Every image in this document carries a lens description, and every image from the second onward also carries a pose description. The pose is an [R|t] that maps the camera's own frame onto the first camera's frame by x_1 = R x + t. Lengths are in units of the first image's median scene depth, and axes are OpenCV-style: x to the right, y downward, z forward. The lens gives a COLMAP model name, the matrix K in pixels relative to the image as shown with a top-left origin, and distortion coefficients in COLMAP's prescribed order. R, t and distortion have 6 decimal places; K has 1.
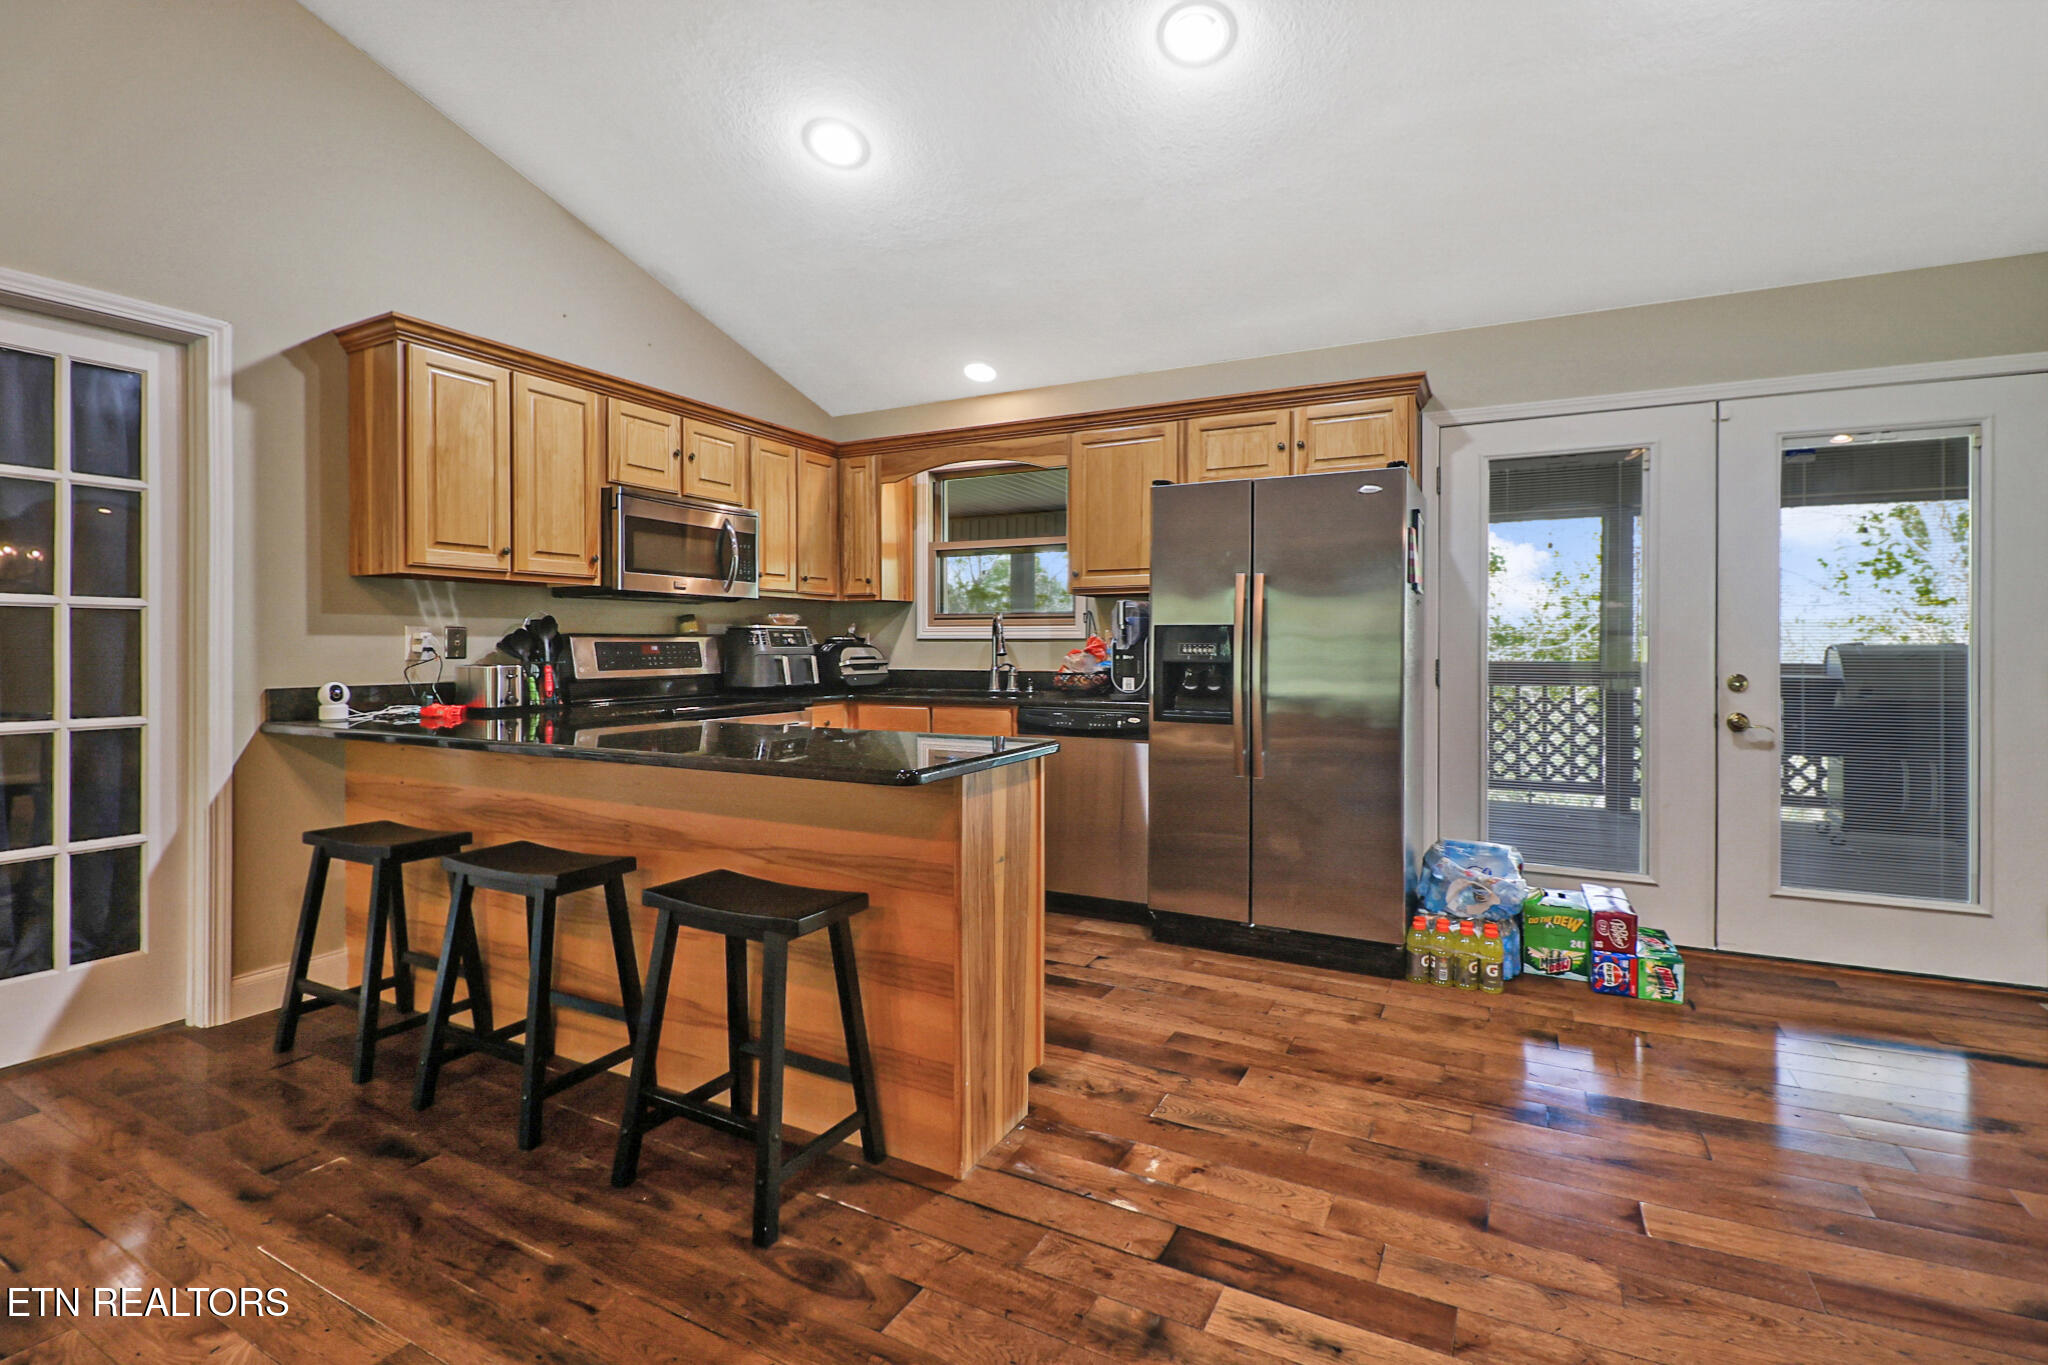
lens RADIAL K [[943.1, 0, 1024.7], [0, 943.1, 638.8], [0, 0, 1]] dist [-0.002324, -0.008900]
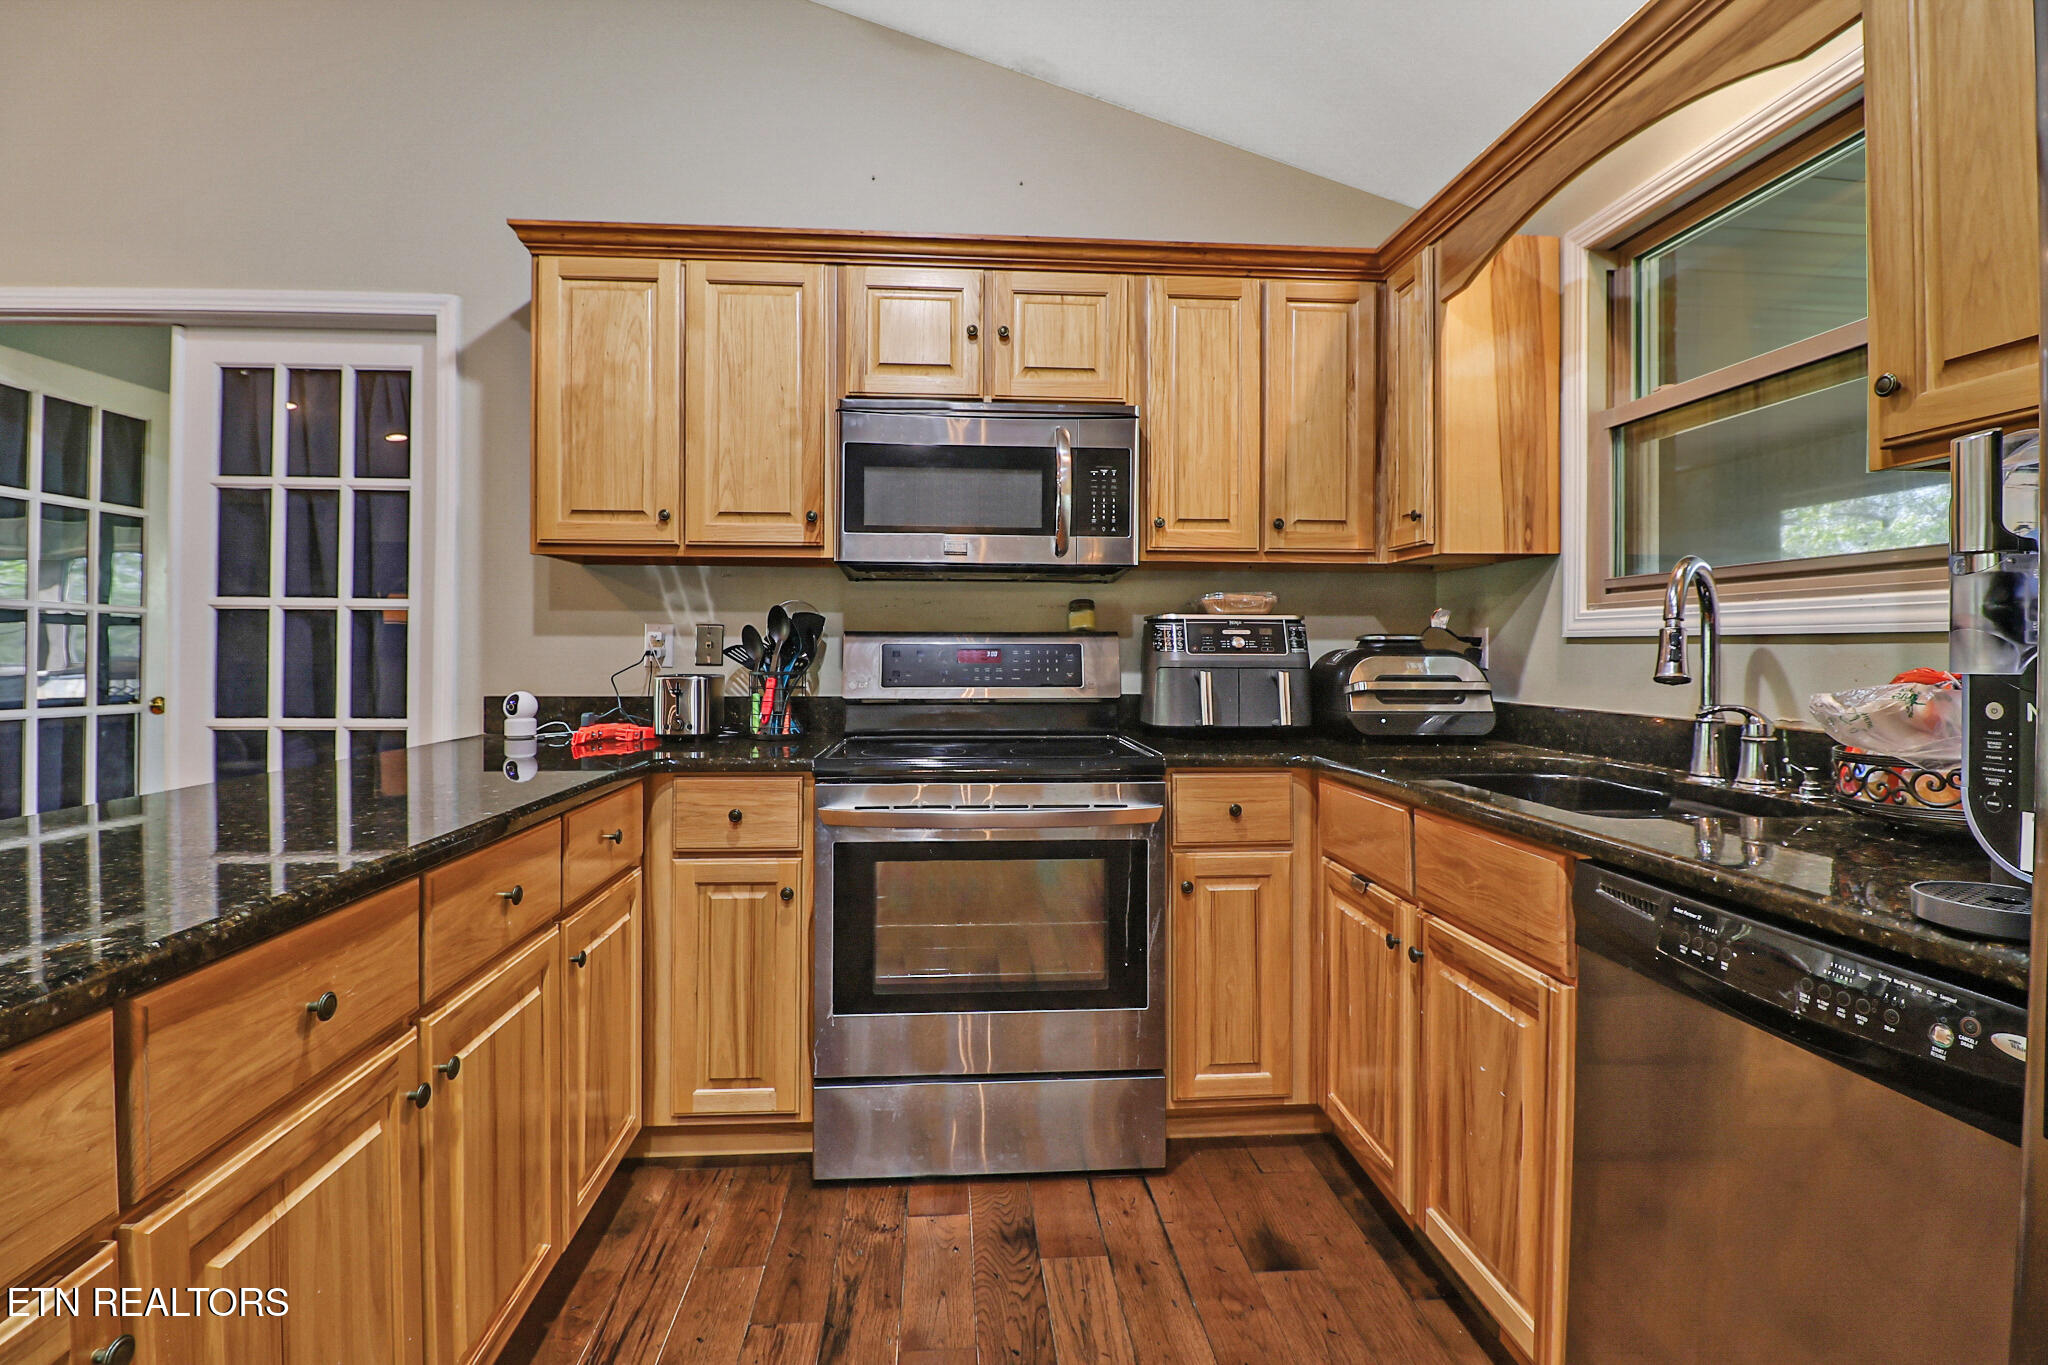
lens RADIAL K [[943.1, 0, 1010.5], [0, 943.1, 650.8], [0, 0, 1]] dist [-0.002324, -0.008900]
pose [[0.525672, 0.002192, -0.850684, 0.182211], [0.001142, 0.999994, 0.003283, 0.006784], [0.850686, -0.002697, 0.525667, 0.807752]]
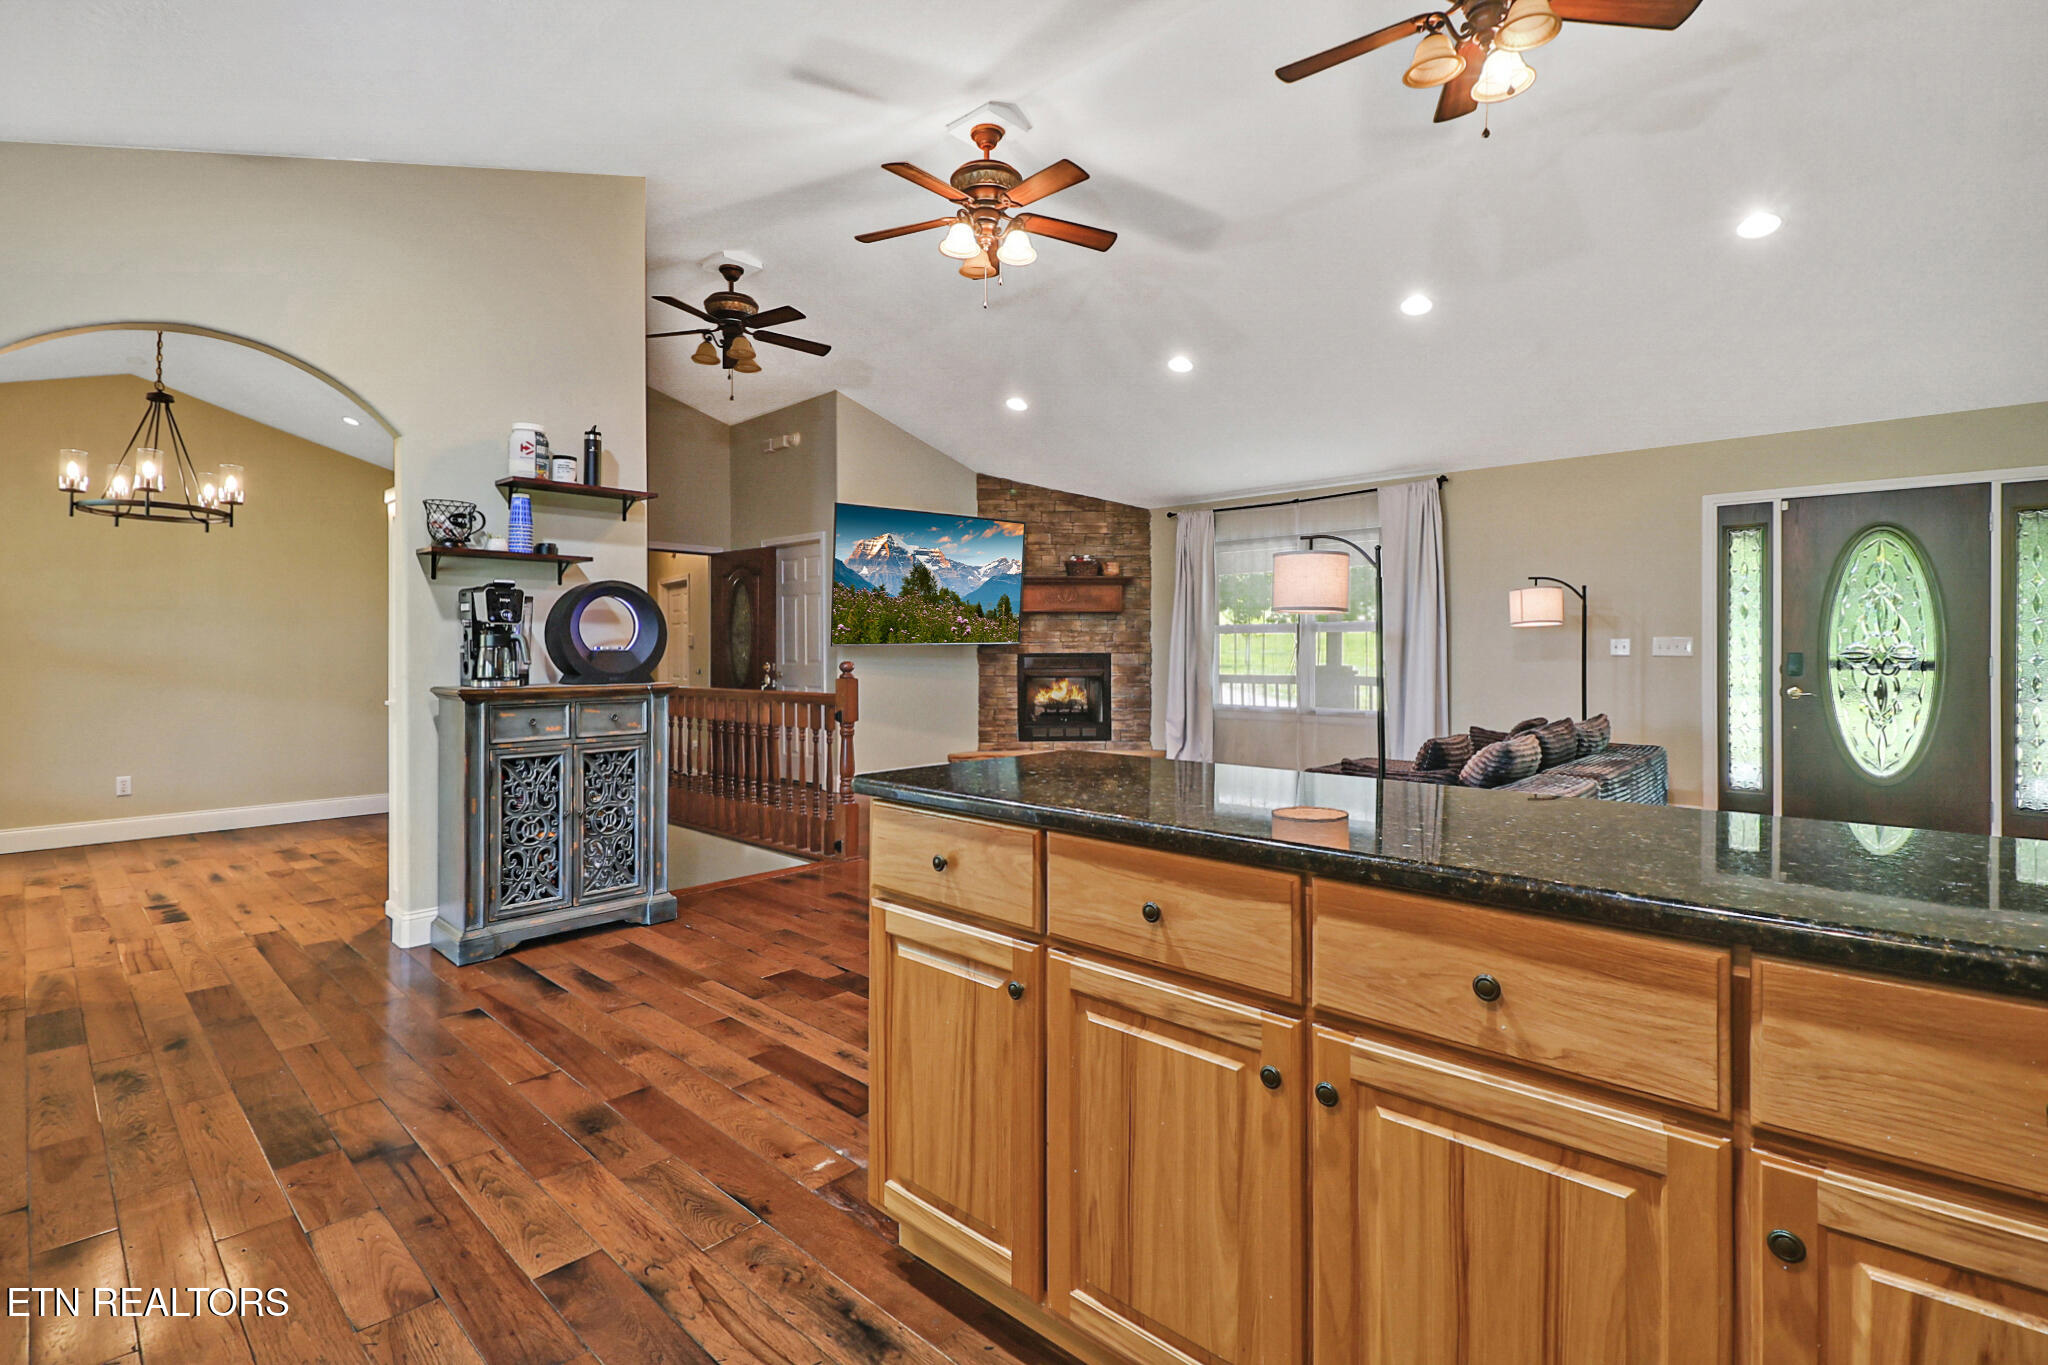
lens RADIAL K [[943.1, 0, 1035.0], [0, 943.1, 643.4], [0, 0, 1]] dist [-0.002324, -0.008900]
pose [[-0.969048, 0.003938, 0.246843, -0.200175], [0.000020, 0.999874, -0.015874, 0.009389], [-0.246874, -0.015377, -0.968925, 1.150009]]
